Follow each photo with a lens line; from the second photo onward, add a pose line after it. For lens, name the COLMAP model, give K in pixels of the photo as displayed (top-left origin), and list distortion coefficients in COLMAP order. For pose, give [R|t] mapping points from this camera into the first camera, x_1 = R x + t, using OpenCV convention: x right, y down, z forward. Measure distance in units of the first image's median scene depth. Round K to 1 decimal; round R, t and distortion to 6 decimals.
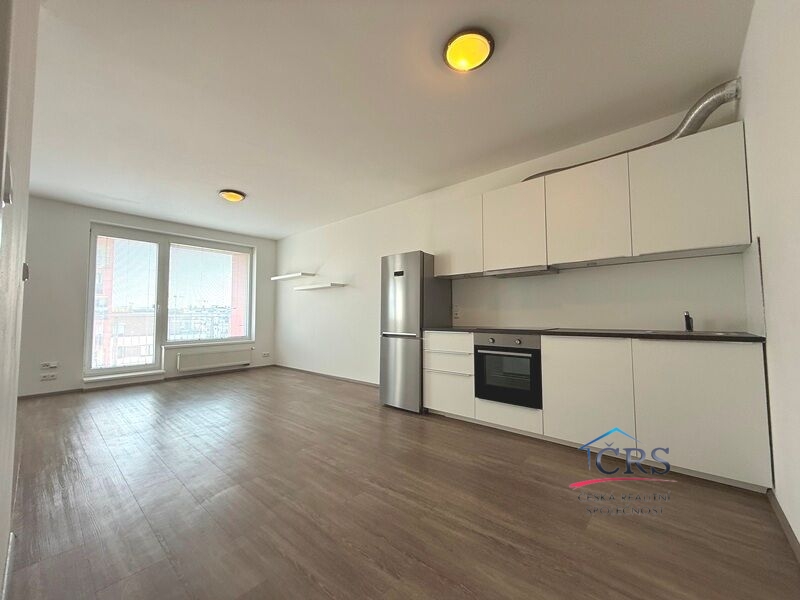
lens RADIAL K [[319.5, 0, 399.5], [0, 319.5, 297.5], [0, 0, 1]] dist [-0.001022, -0.000044]
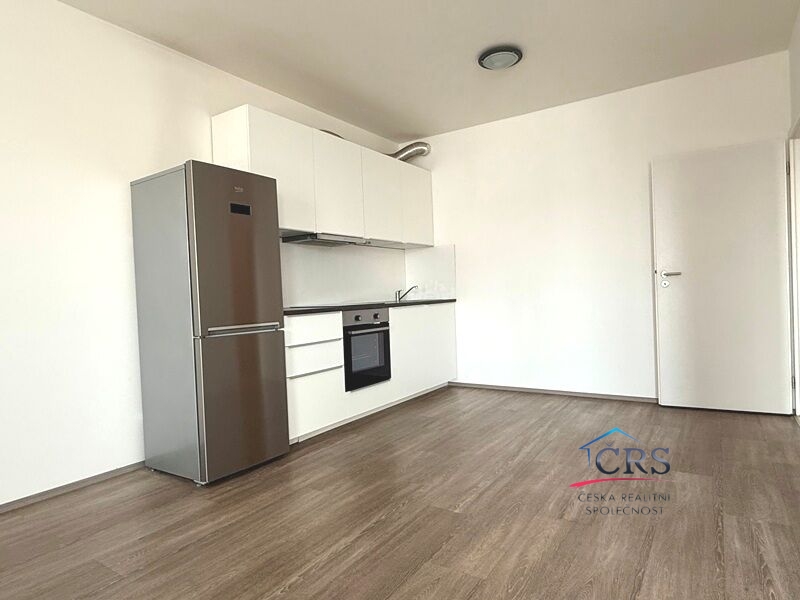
lens RADIAL K [[486.0, 0, 400.2], [0, 486.0, 302.4], [0, 0, 1]] dist [0.000065, 0.000222]
pose [[-0.135201, -0.009530, 0.990772, -0.961874], [-0.016381, 0.999839, 0.007382, 0.077700], [-0.990683, -0.015232, -0.135335, 1.019736]]
